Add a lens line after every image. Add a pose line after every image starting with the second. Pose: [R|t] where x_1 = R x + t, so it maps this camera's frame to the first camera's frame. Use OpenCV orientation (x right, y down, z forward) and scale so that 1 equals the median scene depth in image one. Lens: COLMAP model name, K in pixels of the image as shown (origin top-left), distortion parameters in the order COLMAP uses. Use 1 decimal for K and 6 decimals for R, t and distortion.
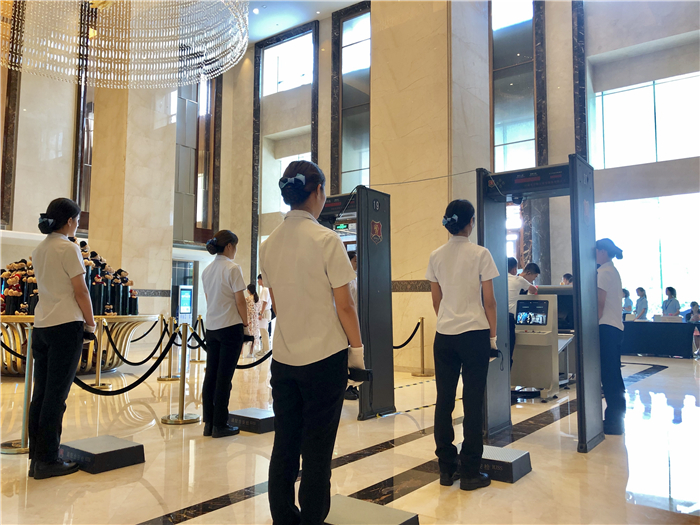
lens RADIAL K [[570.9, 0, 350.0], [0, 570.9, 262.5], [0, 0, 1]] dist [-0.001316, -0.003502]
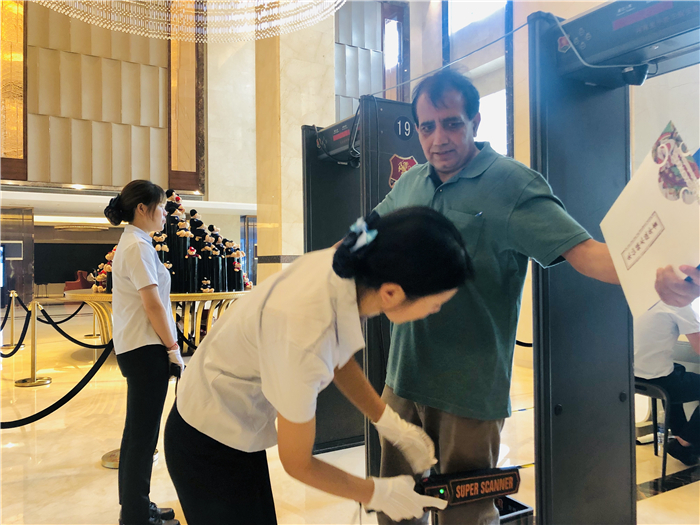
lens RADIAL K [[582.3, 0, 350.0], [0, 582.3, 262.5], [0, 0, 1]] dist [0.114956, 0.002091]
pose [[0.931208, -0.020440, -0.363915, 0.063775], [0.047124, 0.996798, 0.064597, -0.001009], [0.361429, -0.077303, 0.929190, 0.118841]]
